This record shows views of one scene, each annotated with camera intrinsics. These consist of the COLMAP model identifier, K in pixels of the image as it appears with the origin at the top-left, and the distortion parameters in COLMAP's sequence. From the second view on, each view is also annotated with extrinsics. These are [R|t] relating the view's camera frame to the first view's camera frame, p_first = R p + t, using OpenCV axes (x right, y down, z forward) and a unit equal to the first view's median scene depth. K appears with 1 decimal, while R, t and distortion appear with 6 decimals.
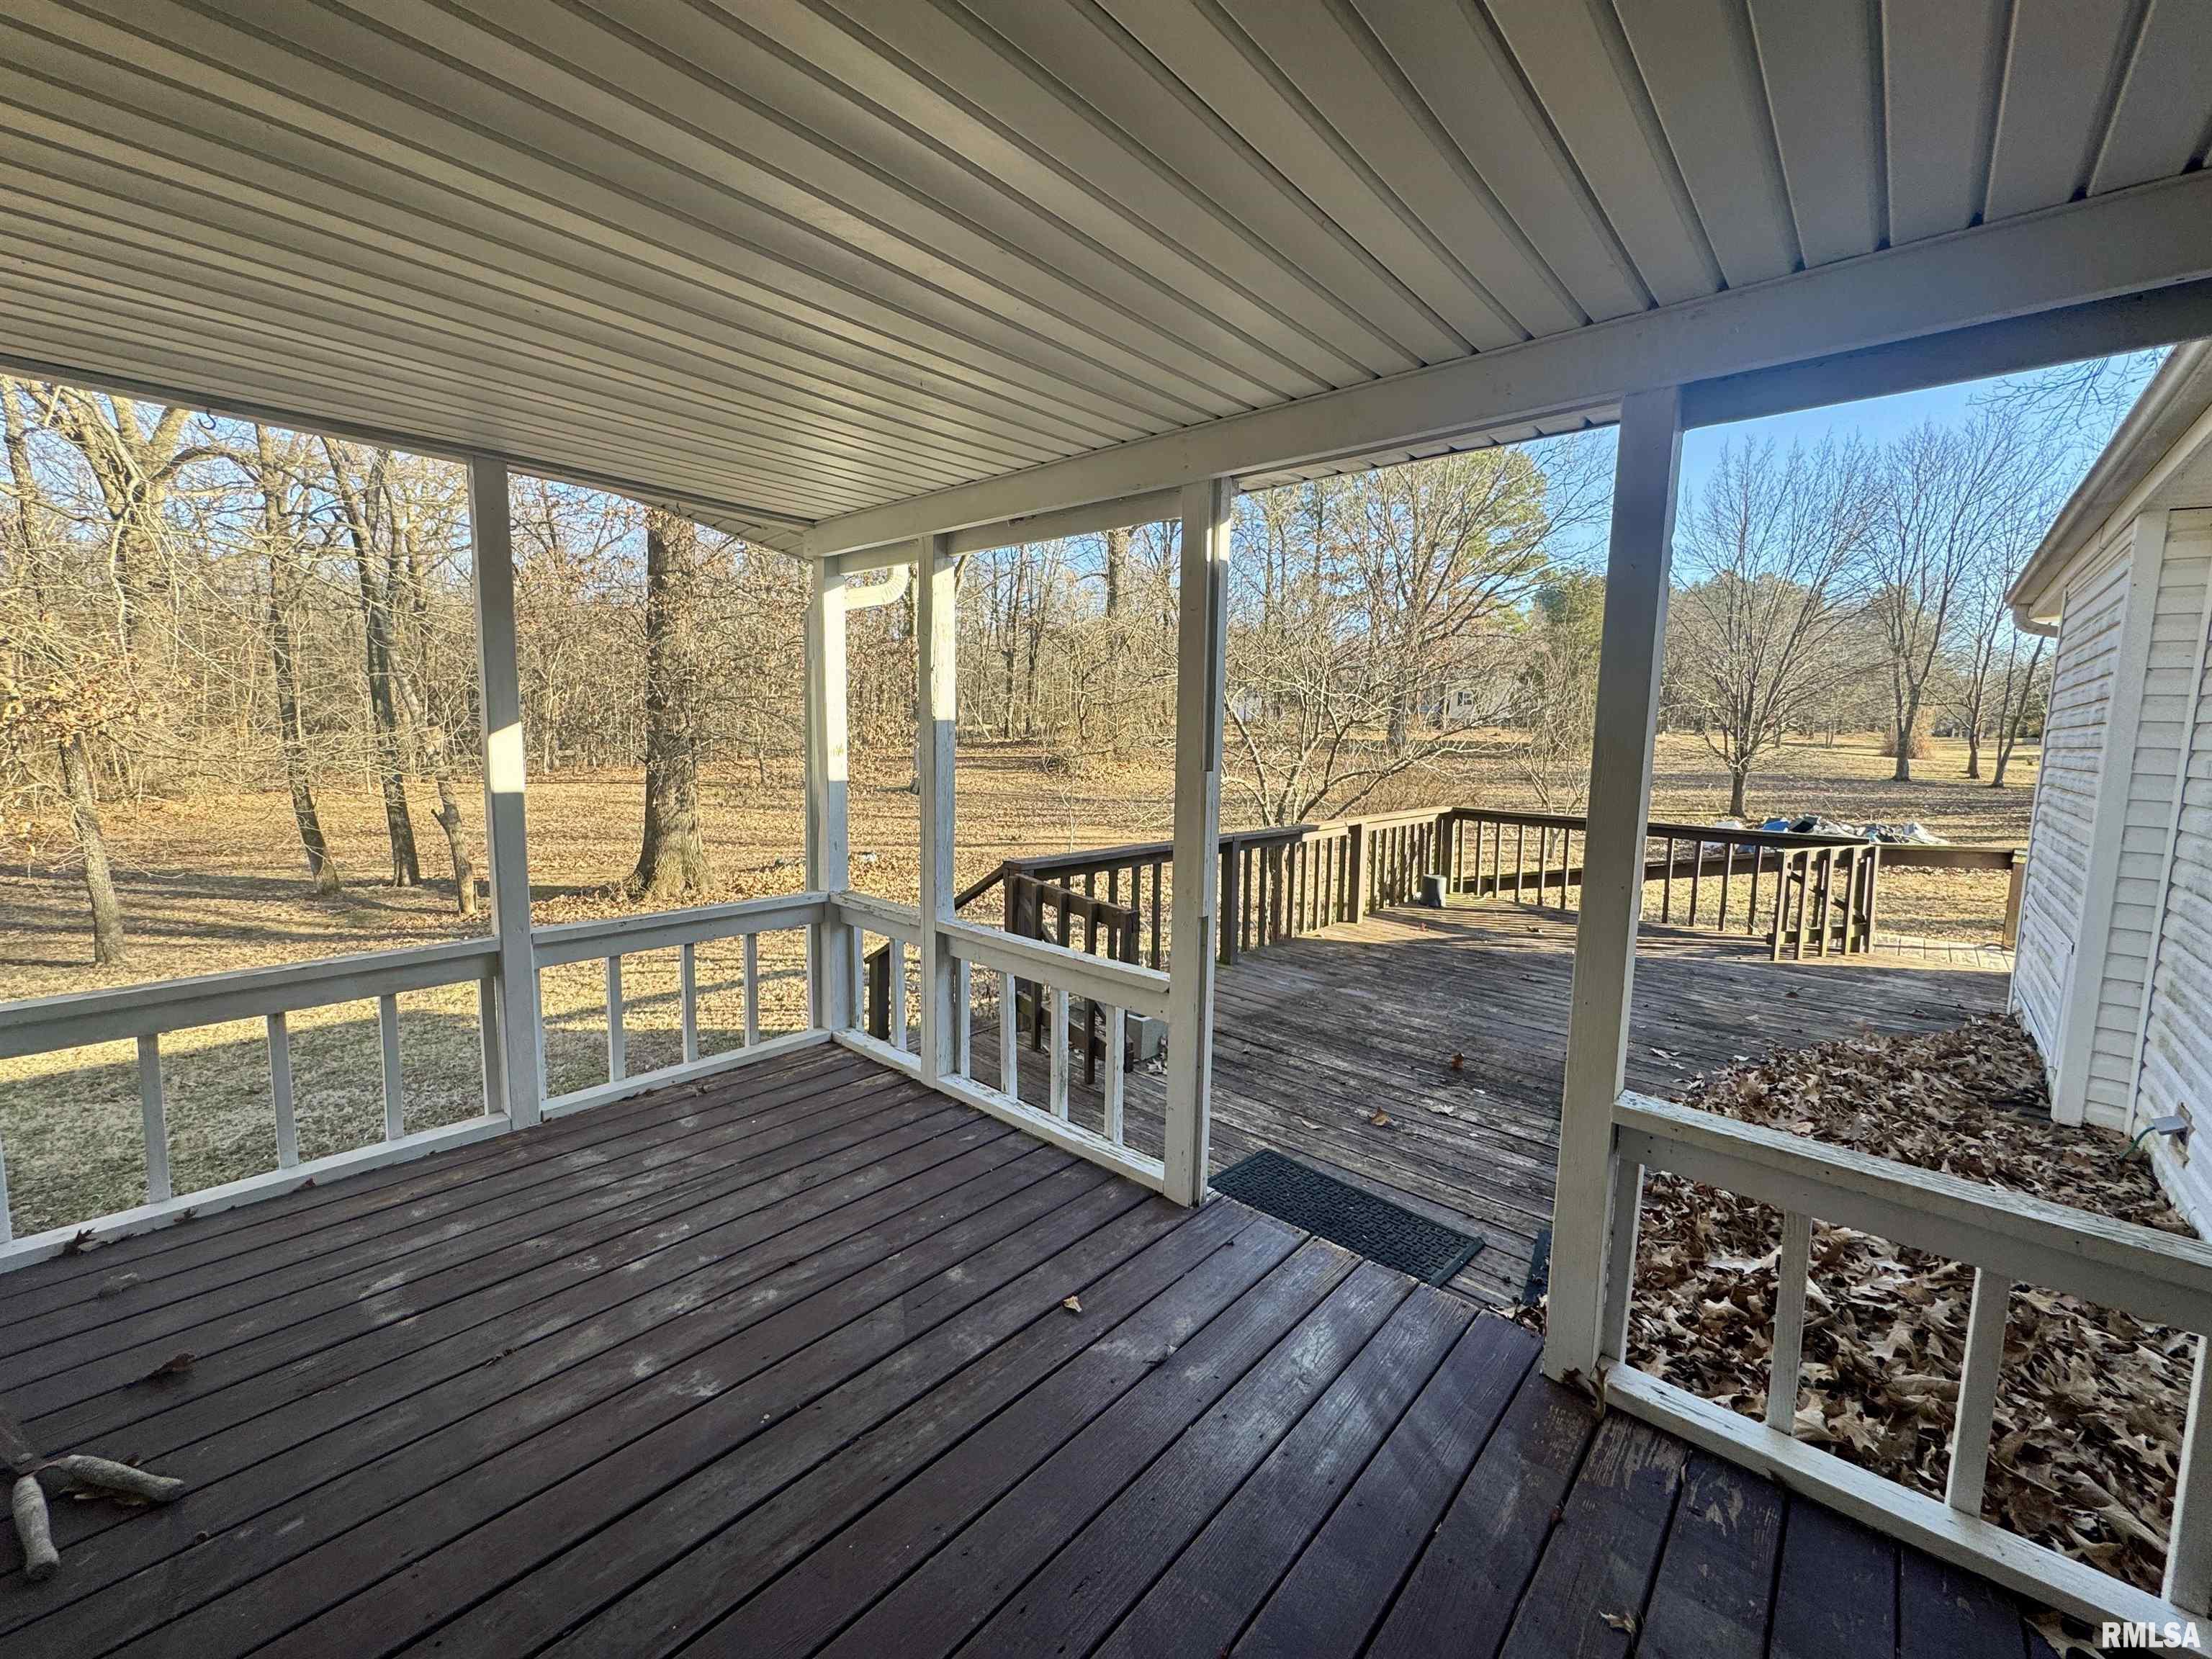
lens RADIAL K [[884.2, 0, 1105.2], [0, 884.2, 823.0], [0, 0, 1]] dist [-0.002940, 0.000108]
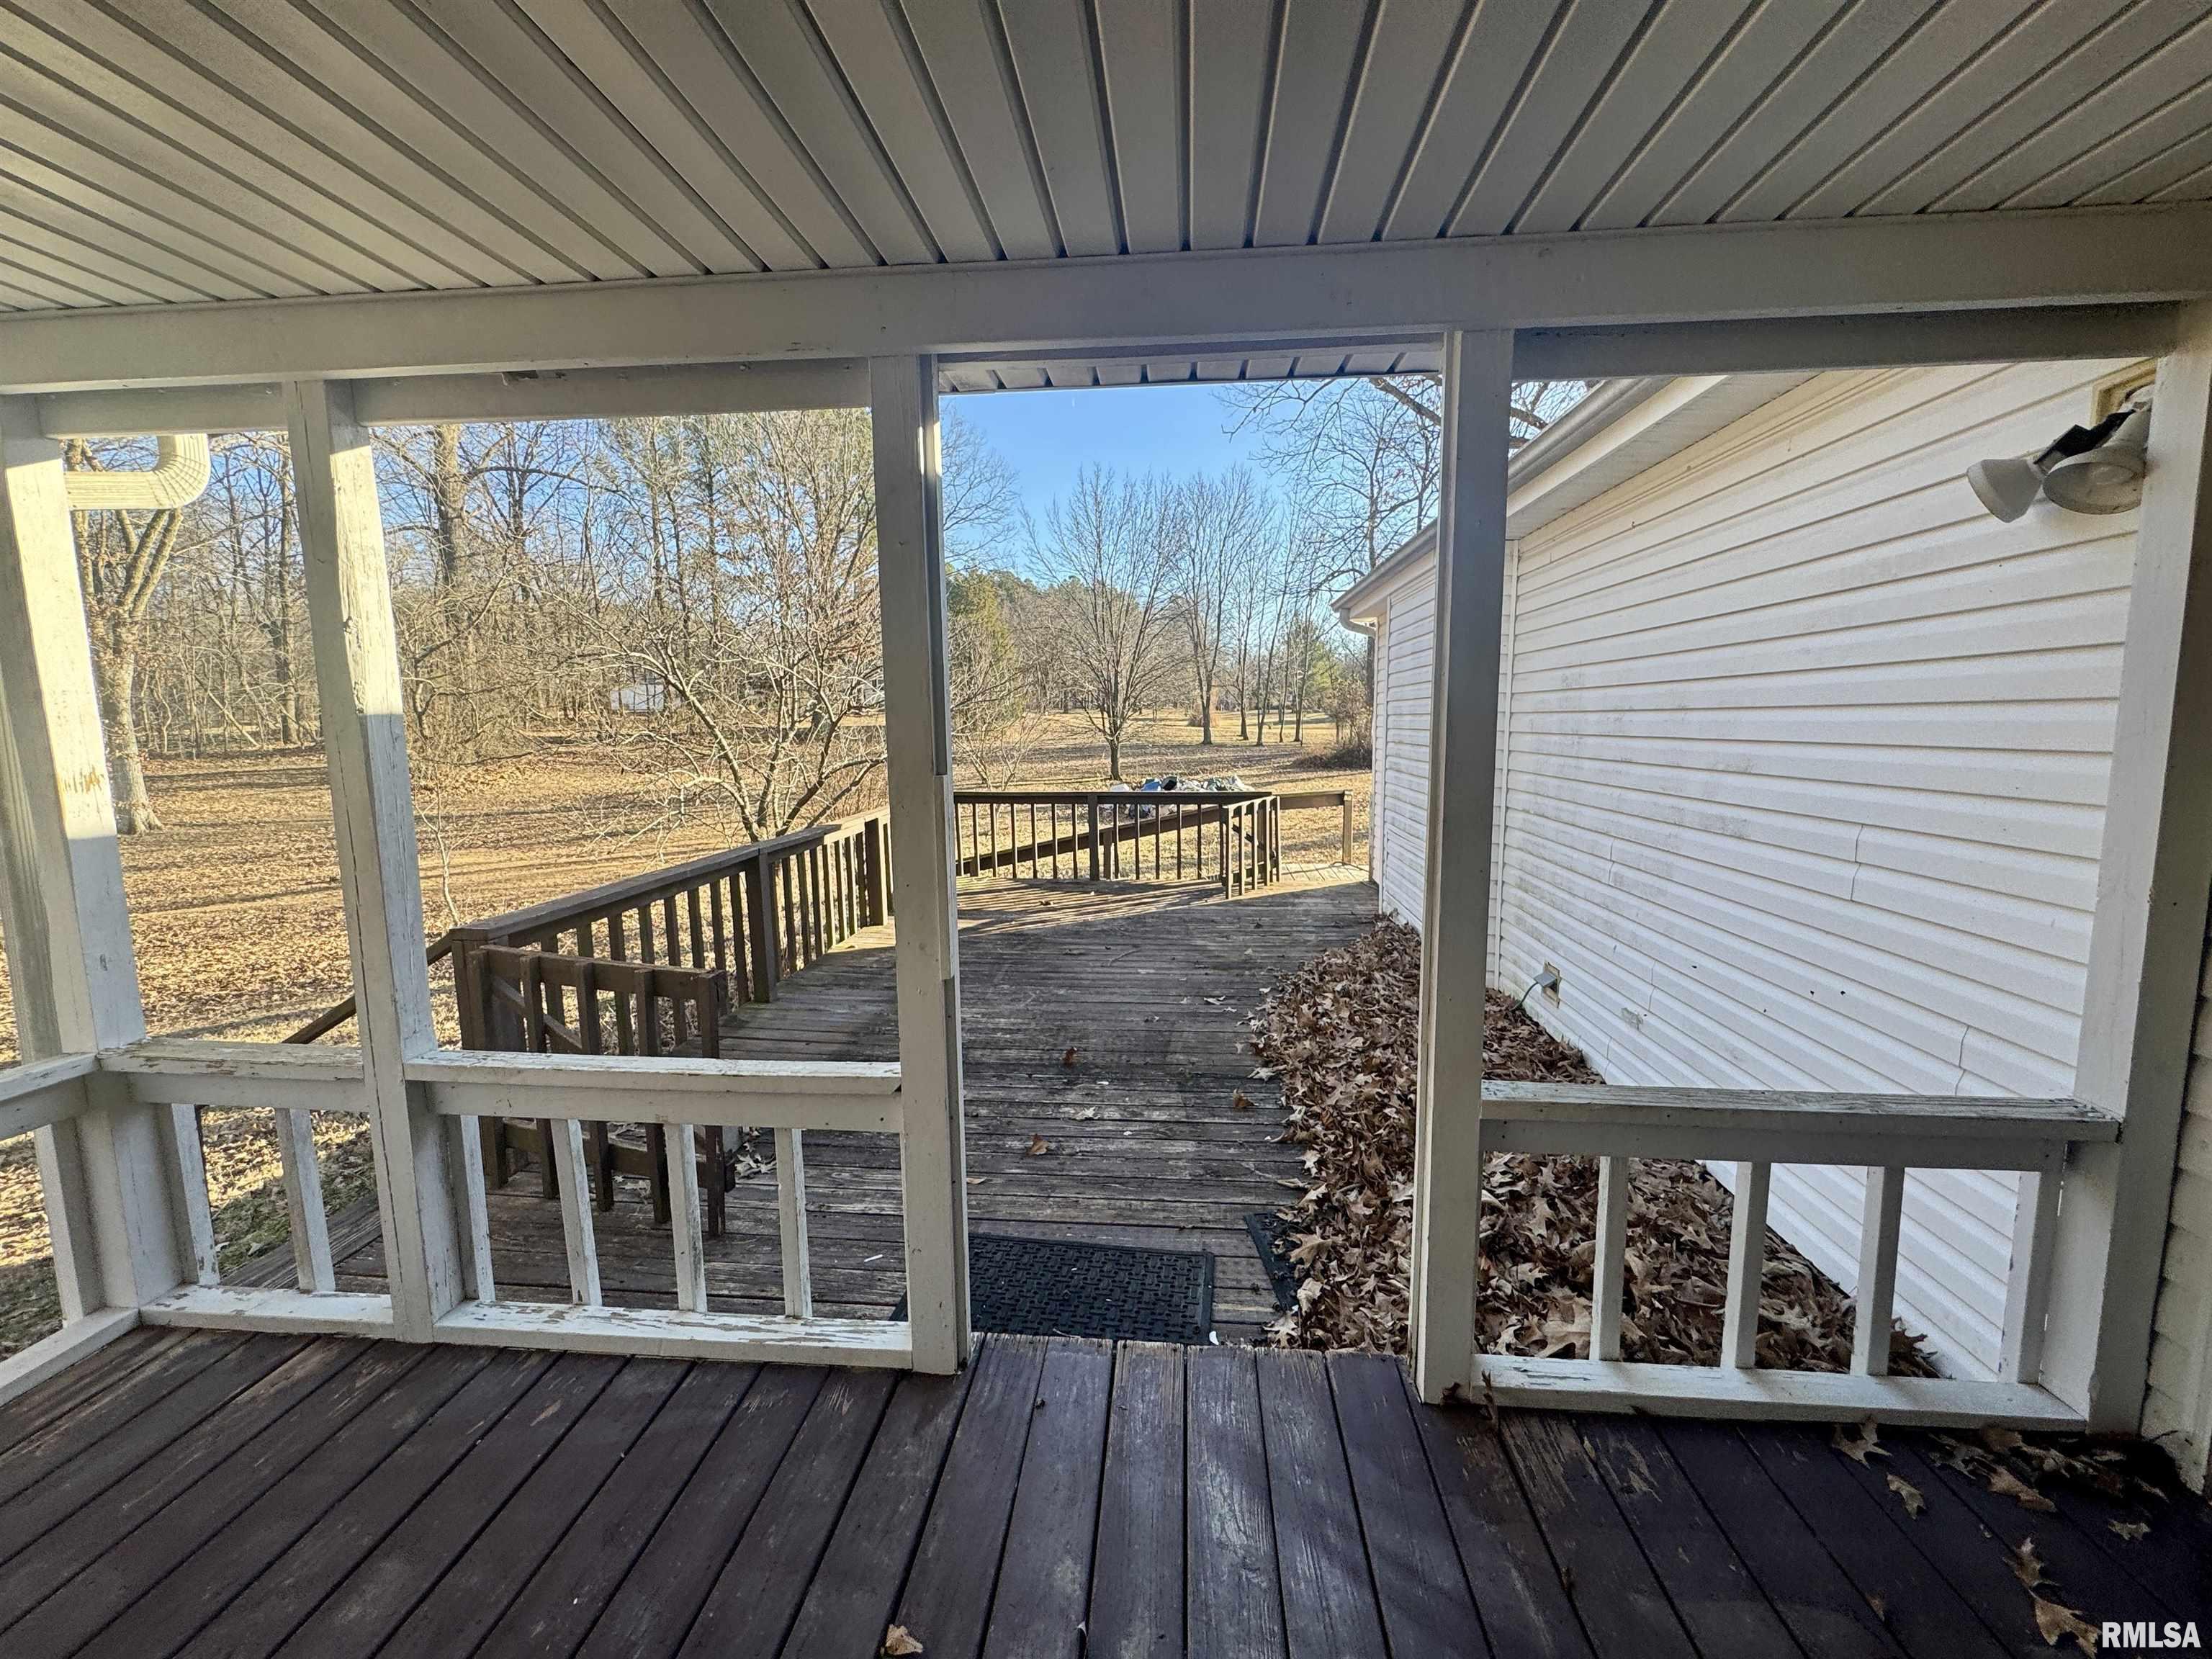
lens RADIAL K [[884.2, 0, 1105.2], [0, 884.2, 823.0], [0, 0, 1]] dist [-0.002940, 0.000108]
pose [[0.799249, -0.098934, 0.592800, -0.130833], [0.090267, 0.994930, 0.044343, -0.025278], [-0.594182, 0.018069, 0.804128, 0.225980]]
